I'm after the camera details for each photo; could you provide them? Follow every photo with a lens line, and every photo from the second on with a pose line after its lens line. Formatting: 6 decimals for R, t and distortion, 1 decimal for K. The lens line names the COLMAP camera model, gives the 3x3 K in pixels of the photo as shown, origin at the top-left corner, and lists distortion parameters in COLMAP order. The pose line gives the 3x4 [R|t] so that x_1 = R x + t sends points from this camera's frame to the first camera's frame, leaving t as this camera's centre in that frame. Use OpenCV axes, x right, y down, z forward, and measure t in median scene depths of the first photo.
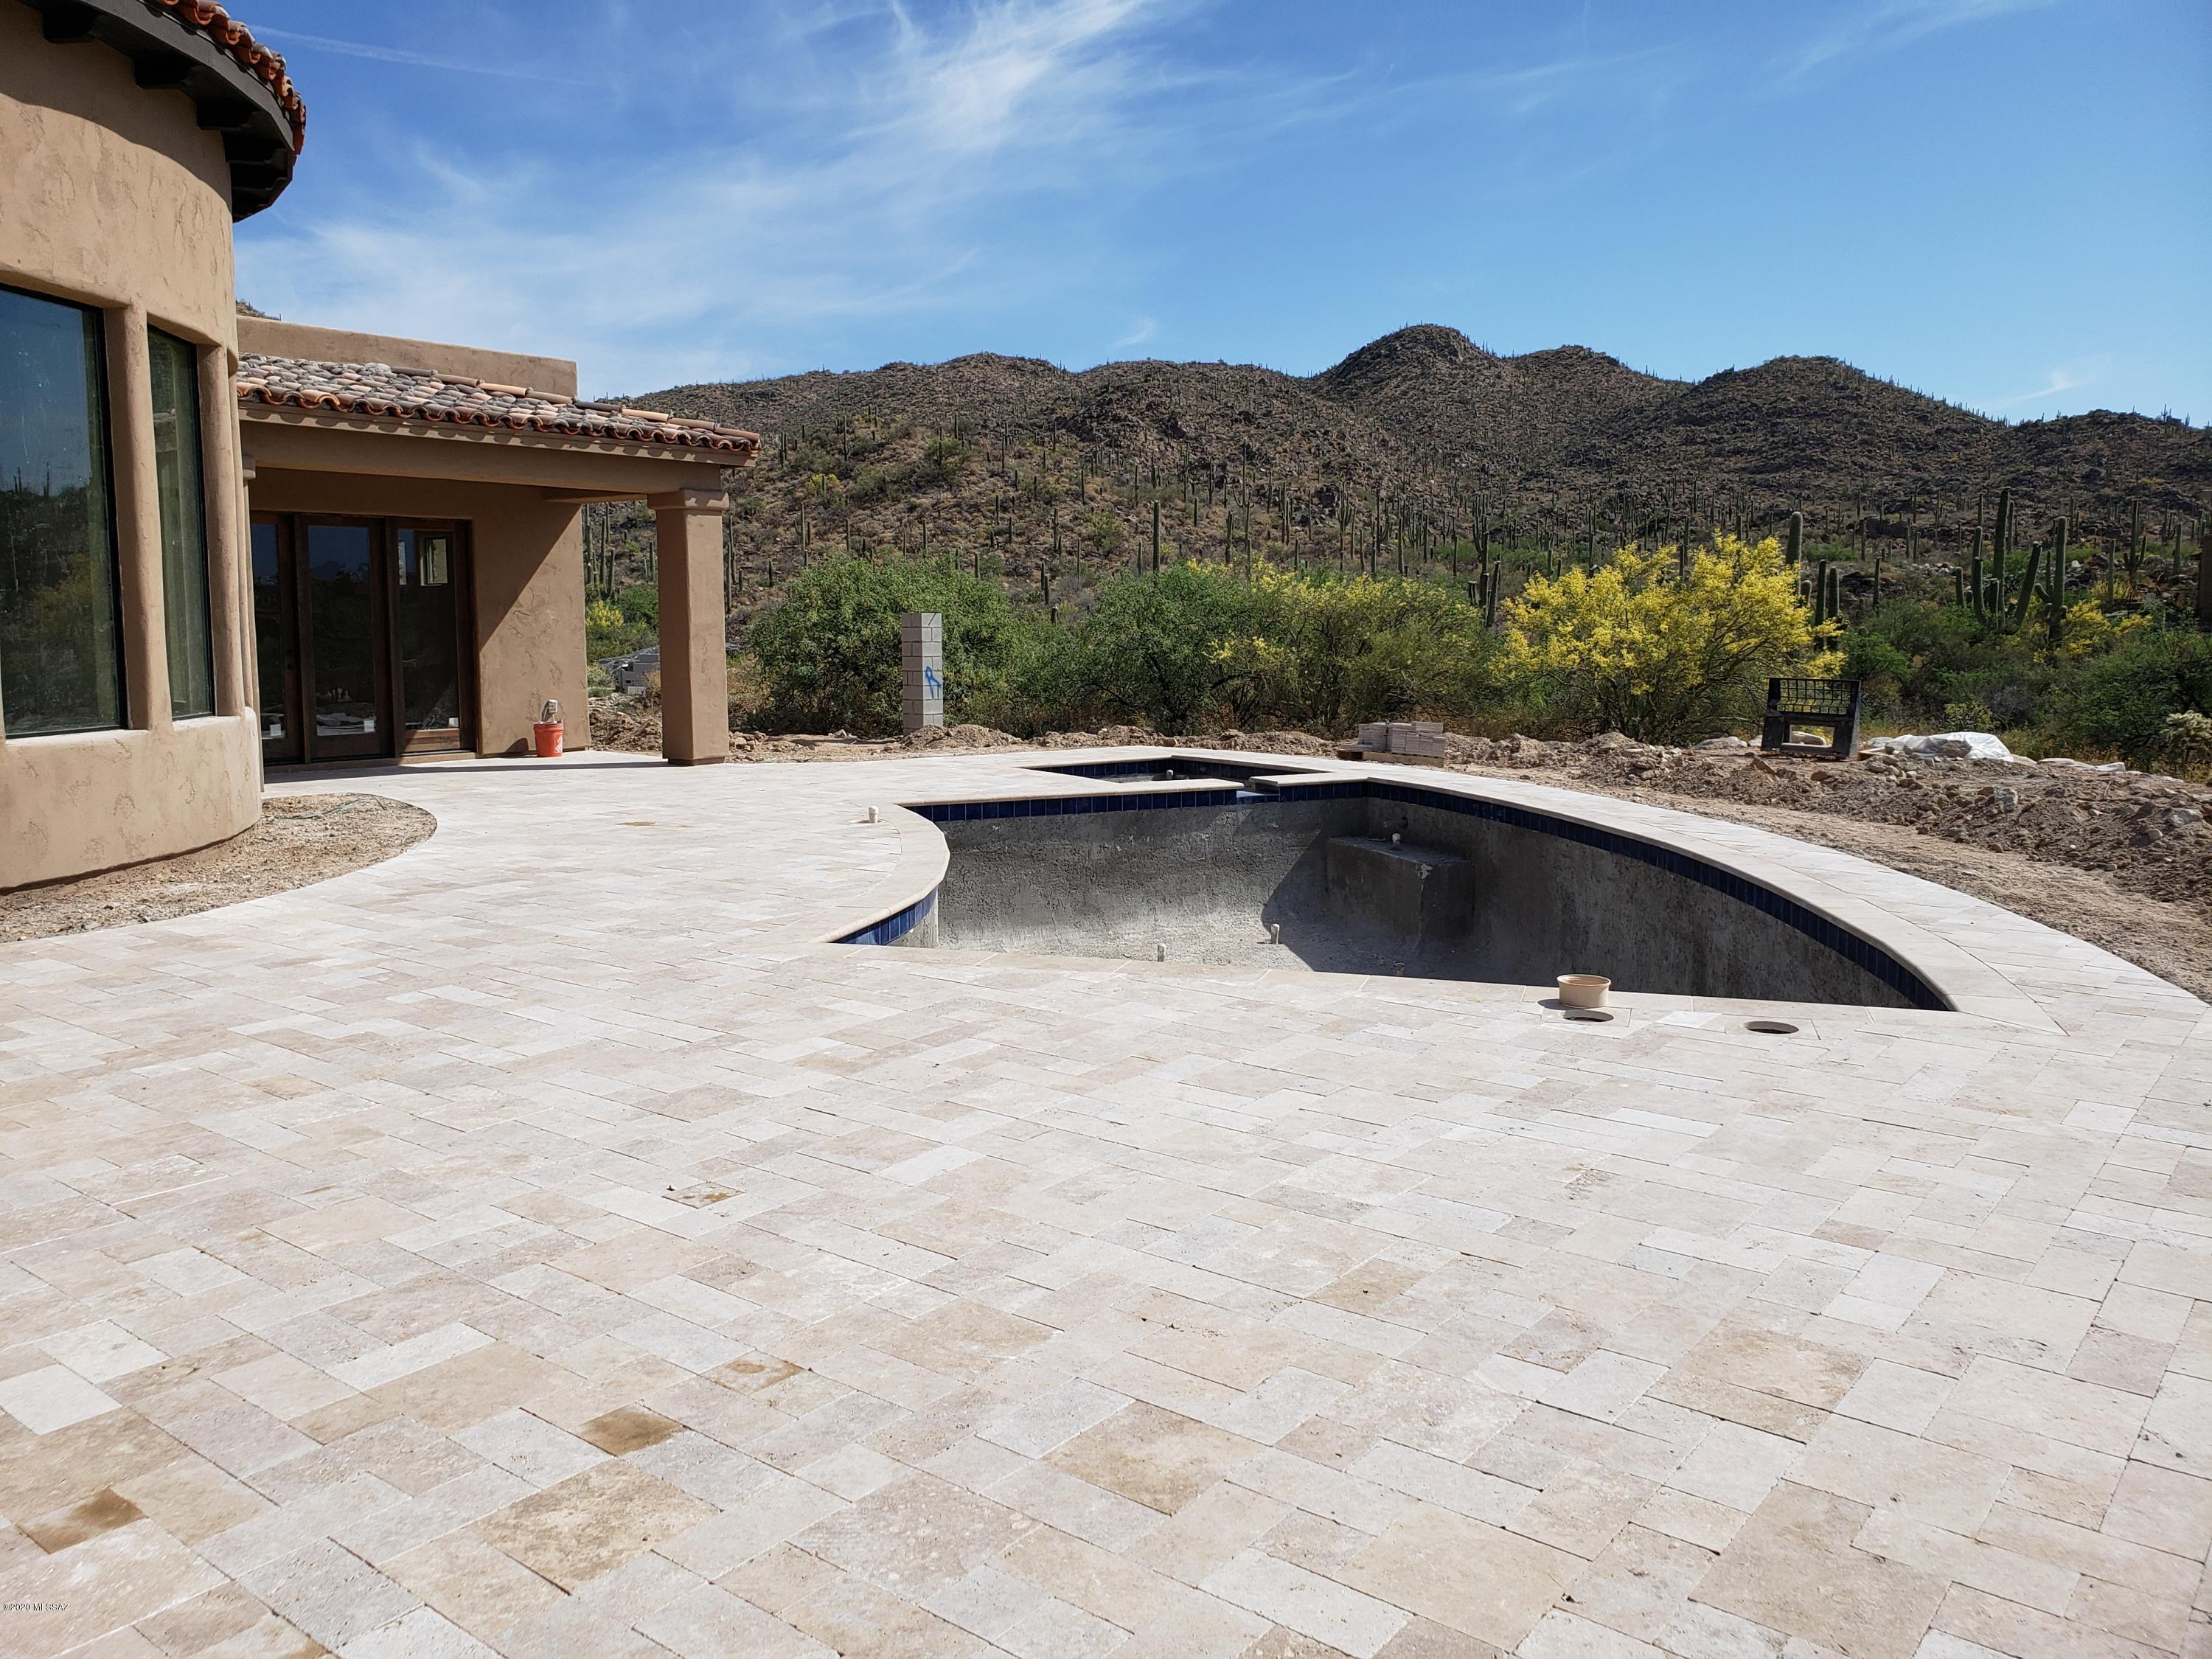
lens RADIAL K [[1770.6, 0, 1106.0], [0, 1770.6, 829.5], [0, 0, 1]] dist [0.022288, 0.013005]
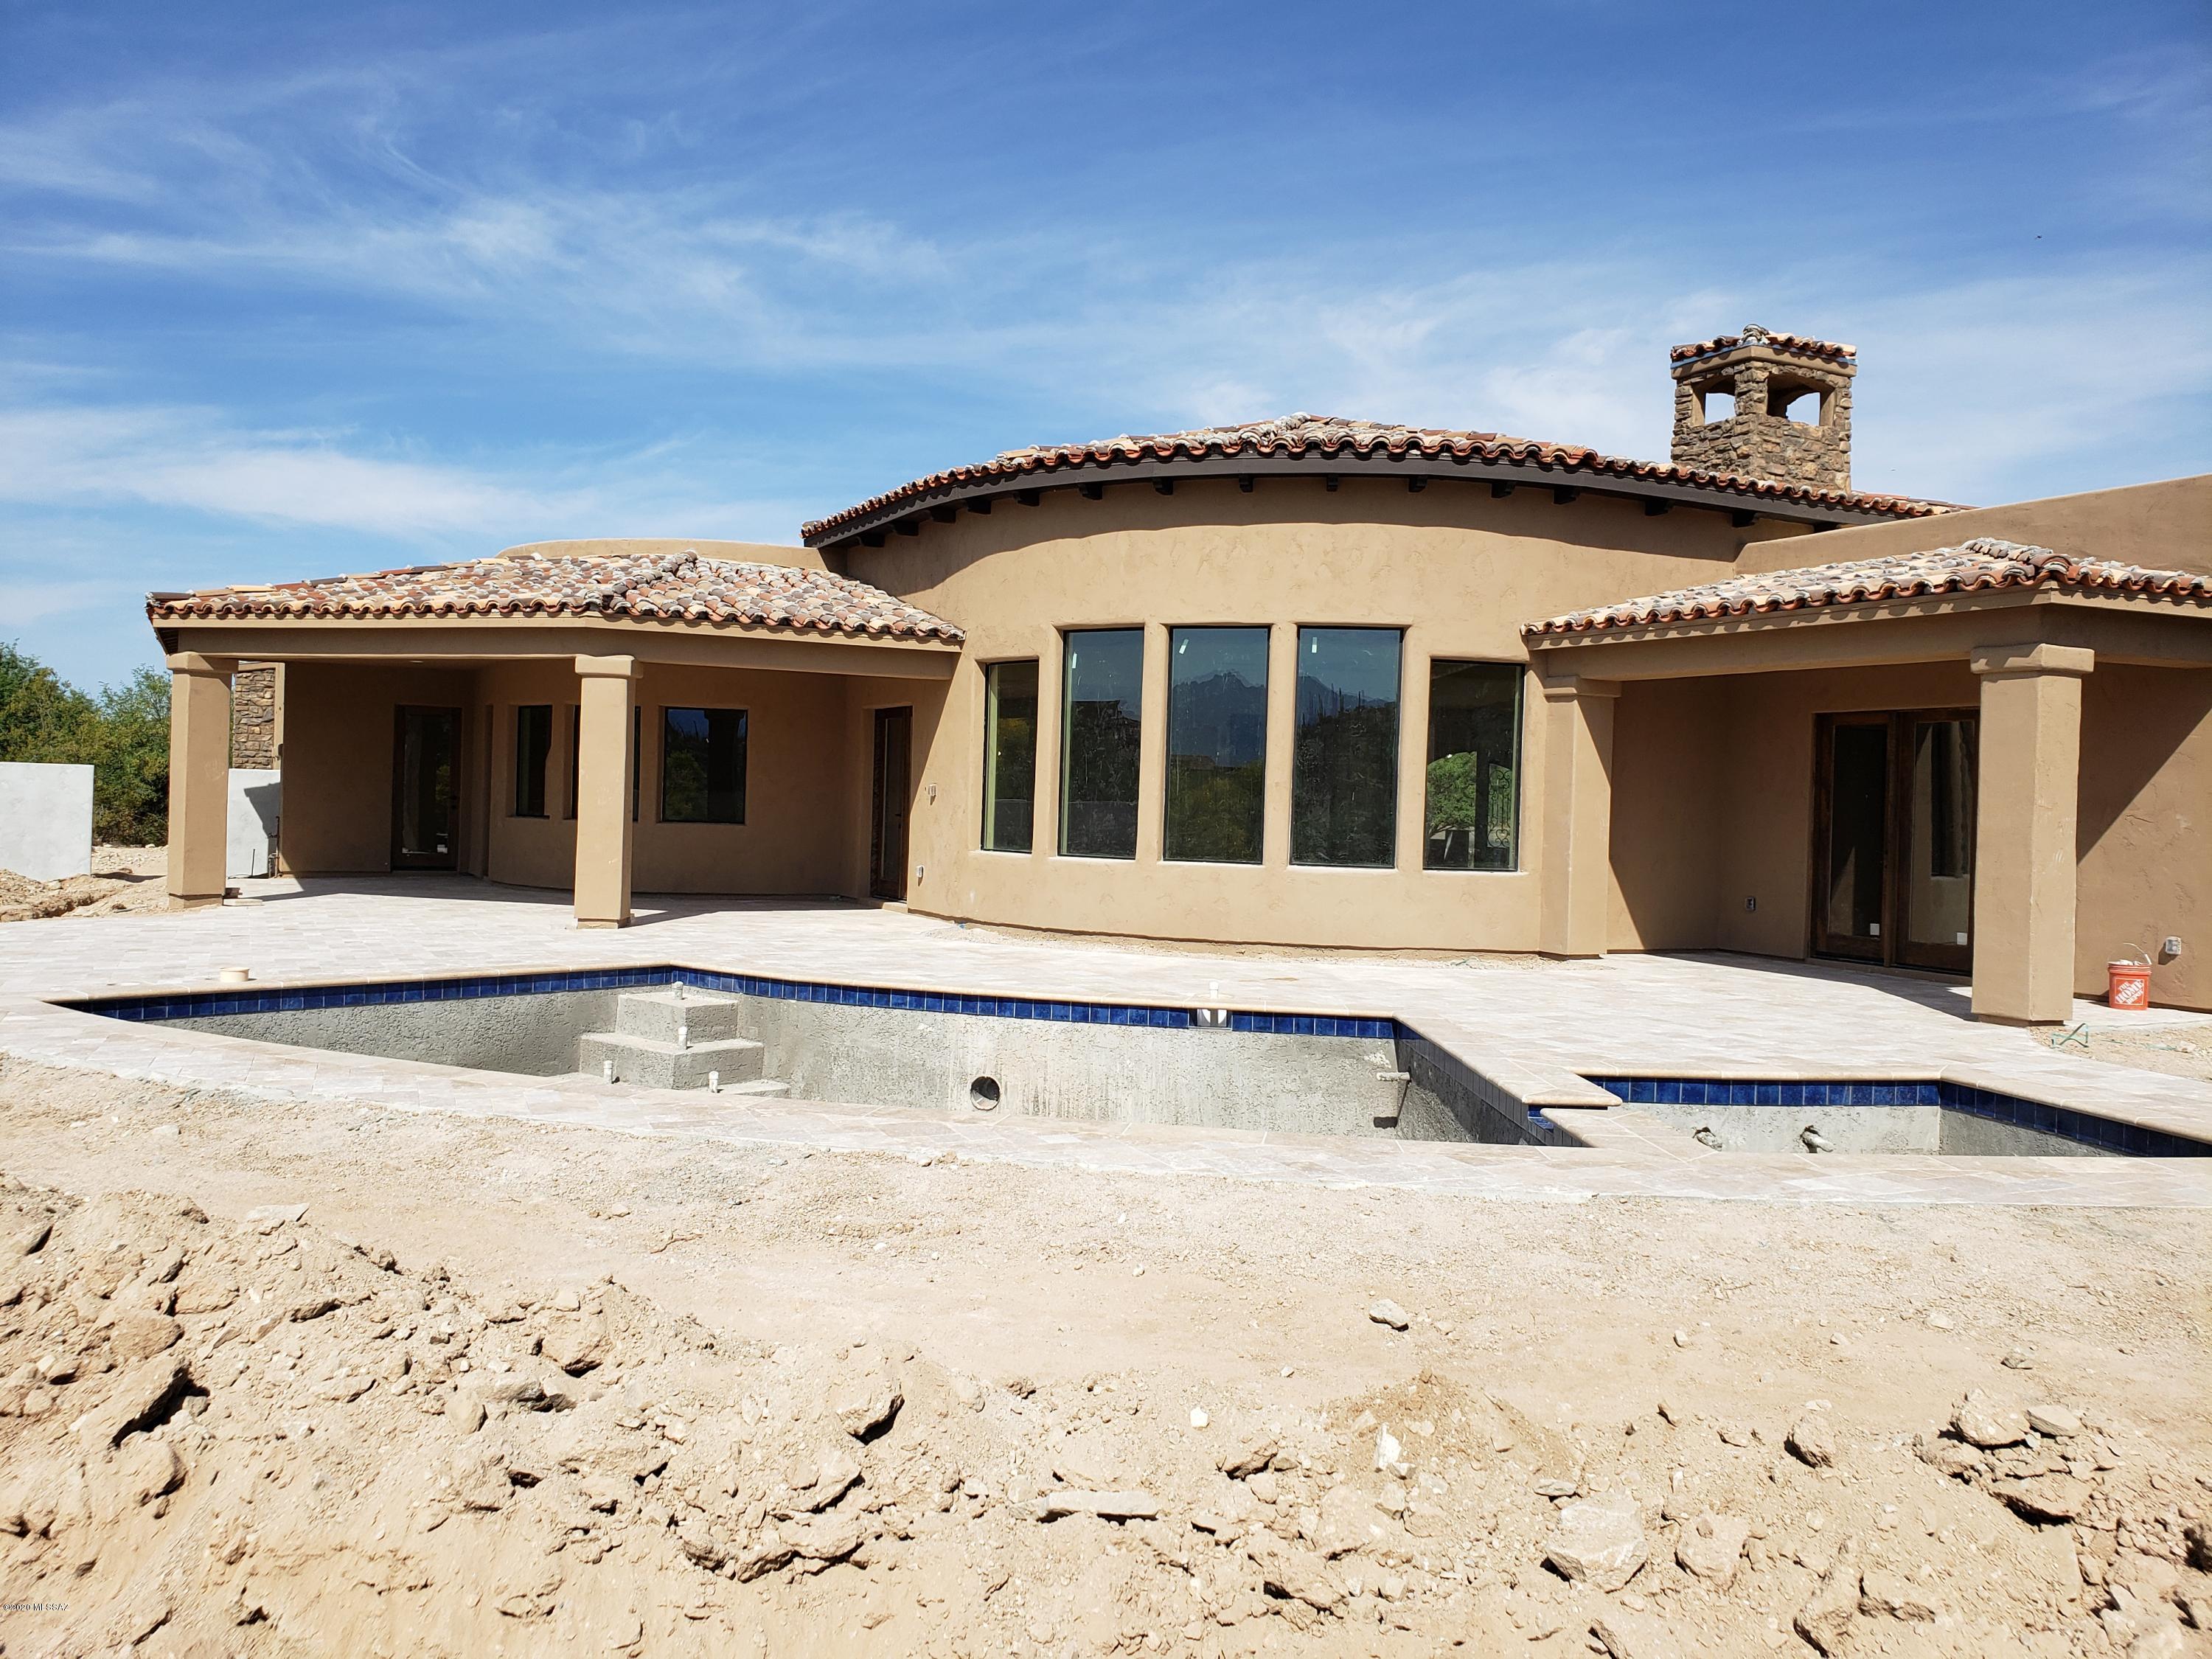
lens RADIAL K [[1802.0, 0, 1137.3], [0, 1802.0, 821.0], [0, 0, 1]] dist [0.133074, 0.004105]
pose [[-0.405951, 0.003362, -0.913889, 0.452824], [-0.136134, 0.988614, 0.064108, -0.090119], [0.903699, 0.150436, -0.400871, 0.739758]]
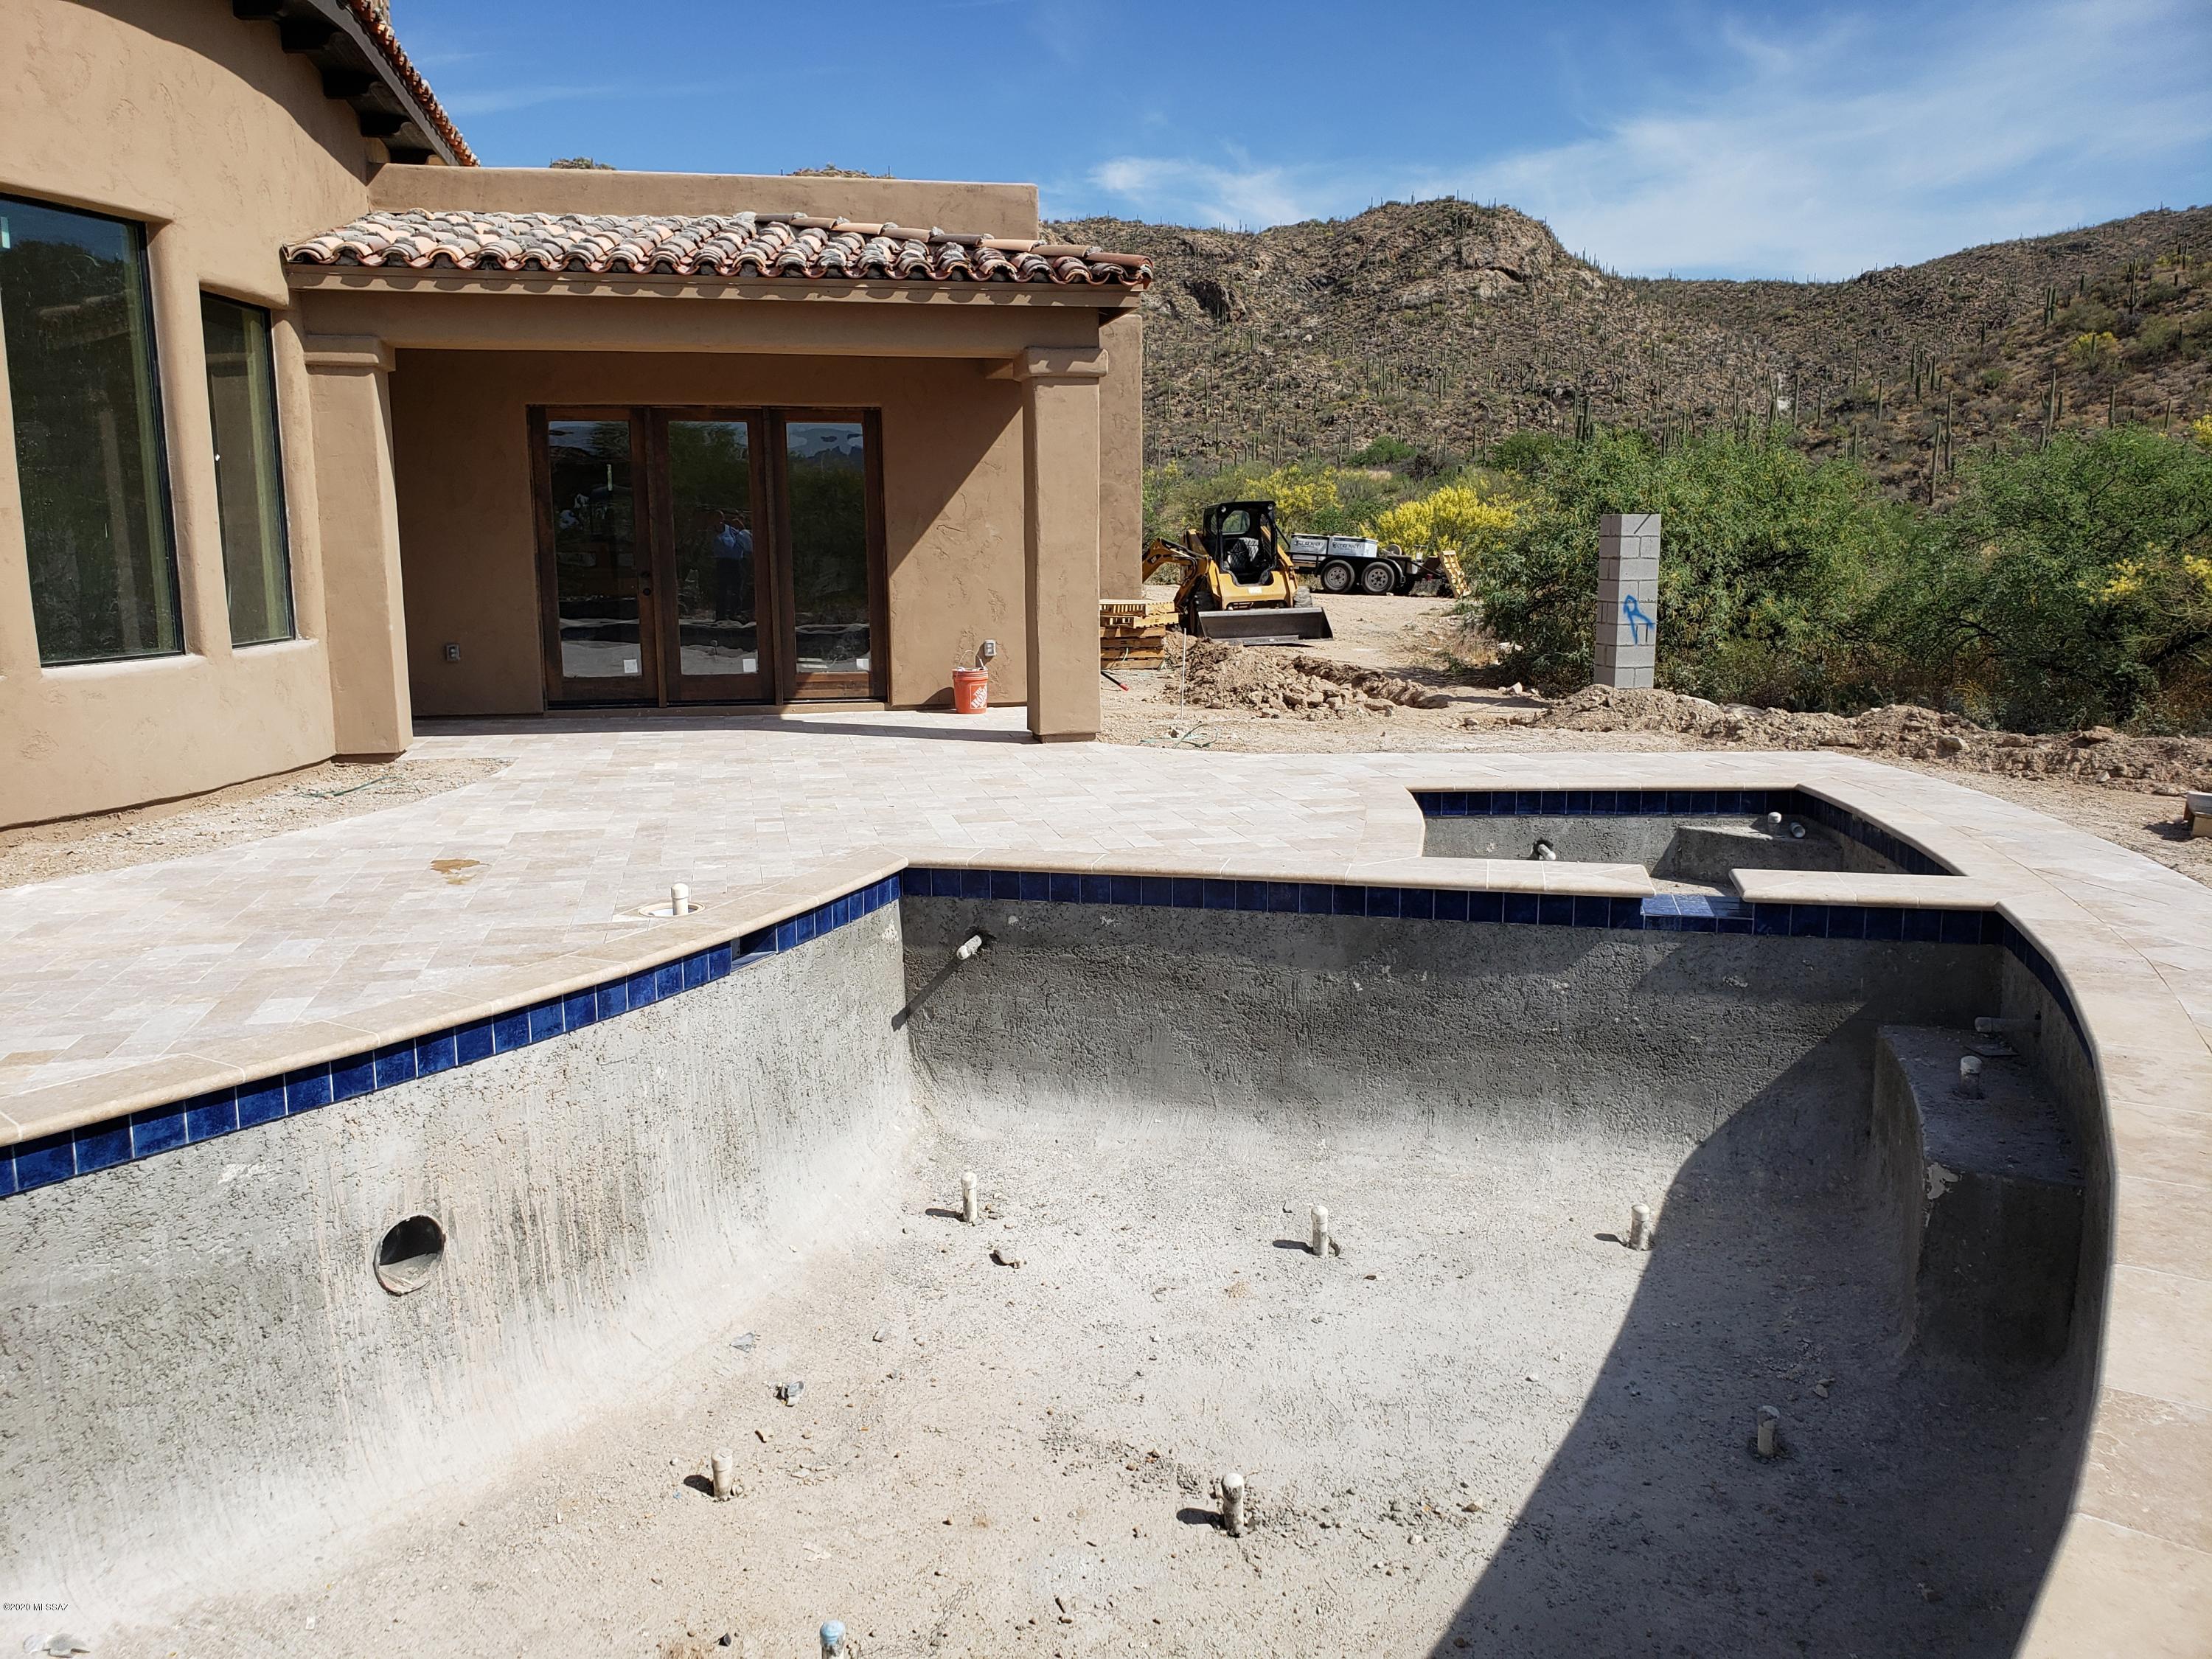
lens RADIAL K [[1678.9, 0, 1080.9], [0, 1678.9, 848.1], [0, 0, 1]] dist [0.072568, -0.059281]
pose [[0.755211, 0.119539, -0.644489, 0.169023], [-0.069454, 0.992289, 0.102663, -0.048670], [0.651791, -0.032770, 0.757690, 0.370100]]
